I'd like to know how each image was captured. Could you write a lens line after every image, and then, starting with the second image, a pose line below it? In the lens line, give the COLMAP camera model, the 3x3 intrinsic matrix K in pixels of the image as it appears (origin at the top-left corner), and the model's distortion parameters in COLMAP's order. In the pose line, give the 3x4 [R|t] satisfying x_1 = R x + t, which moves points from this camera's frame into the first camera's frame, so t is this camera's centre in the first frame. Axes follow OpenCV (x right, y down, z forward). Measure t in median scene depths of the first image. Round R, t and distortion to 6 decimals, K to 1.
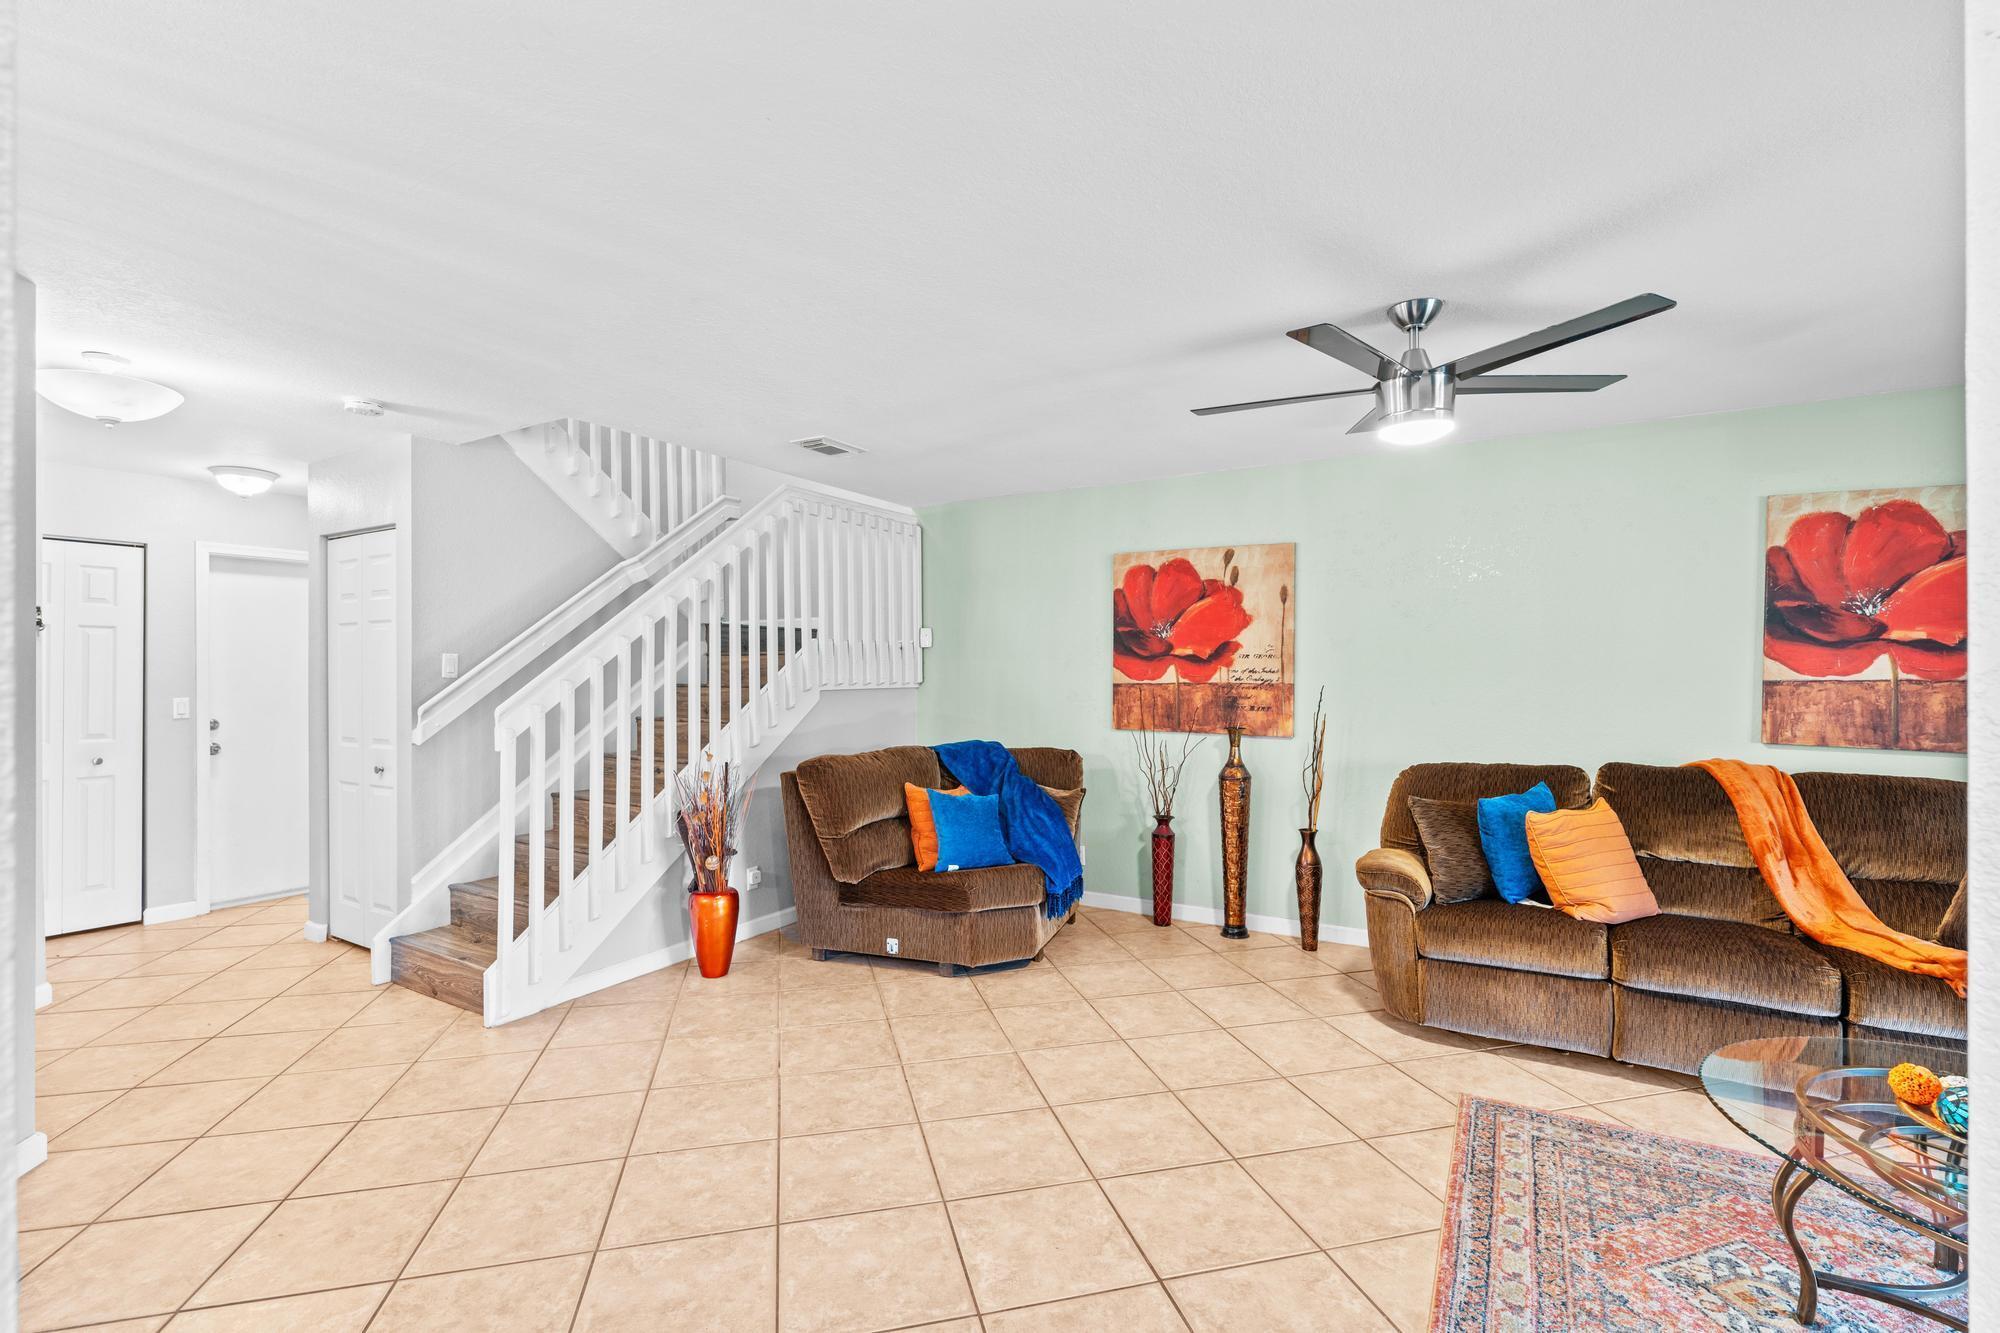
lens RADIAL K [[910.1, 0, 1006.7], [0, 910.1, 661.7], [0, 0, 1]] dist [-0.000041, -0.000008]
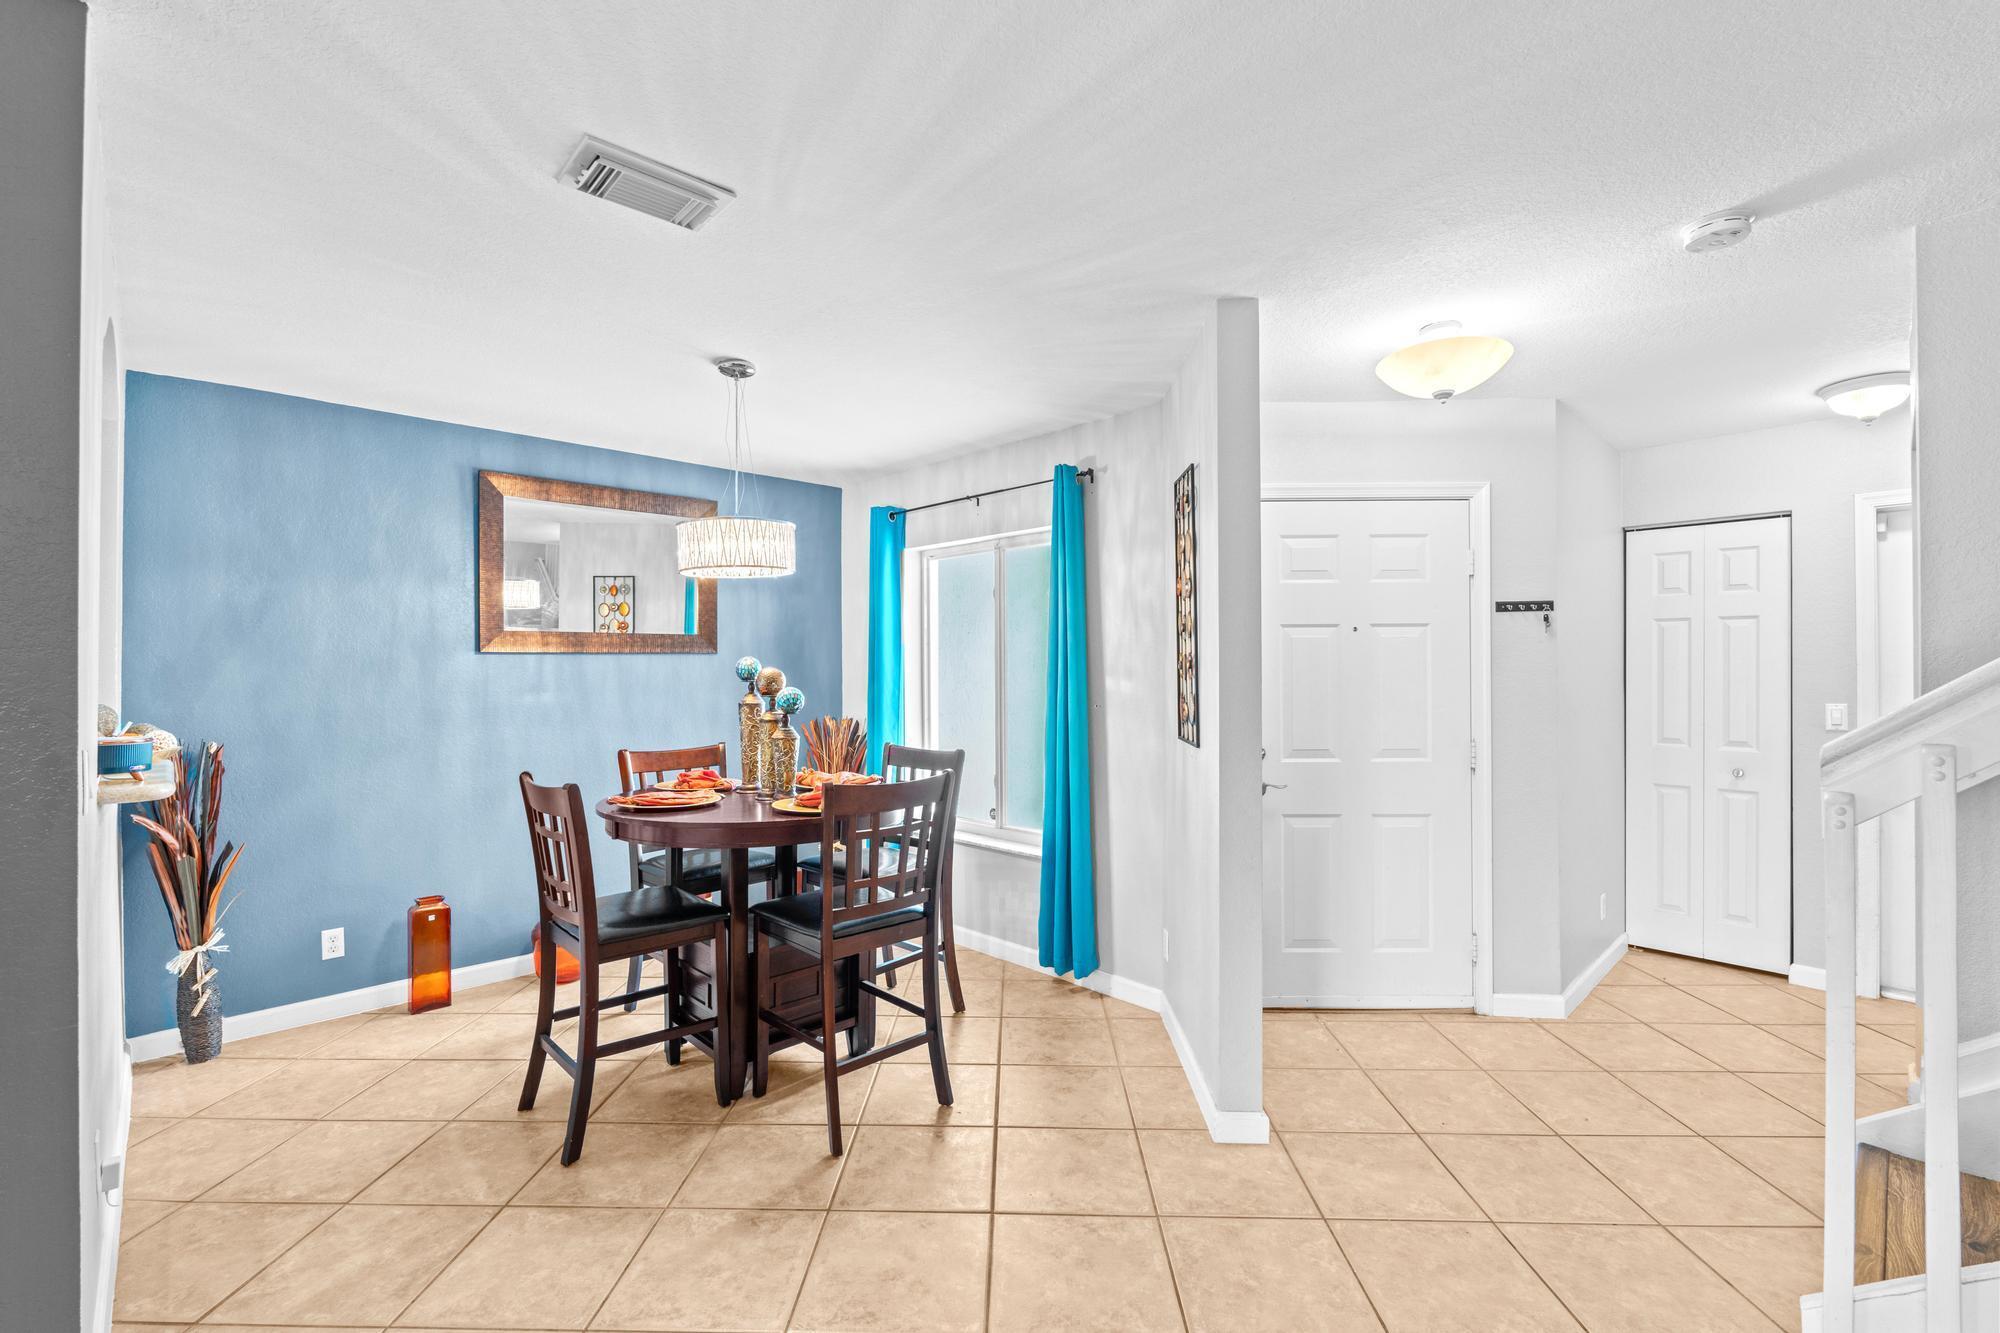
lens RADIAL K [[884.4, 0, 1000.0], [0, 884.4, 666.5], [0, 0, 1]] dist [0.000992, 0.000535]
pose [[-0.253358, 0.002412, -0.967370, -0.011684], [0.004544, 0.999989, 0.001303, 0.004699], [0.967362, -0.004066, -0.253366, 0.538370]]
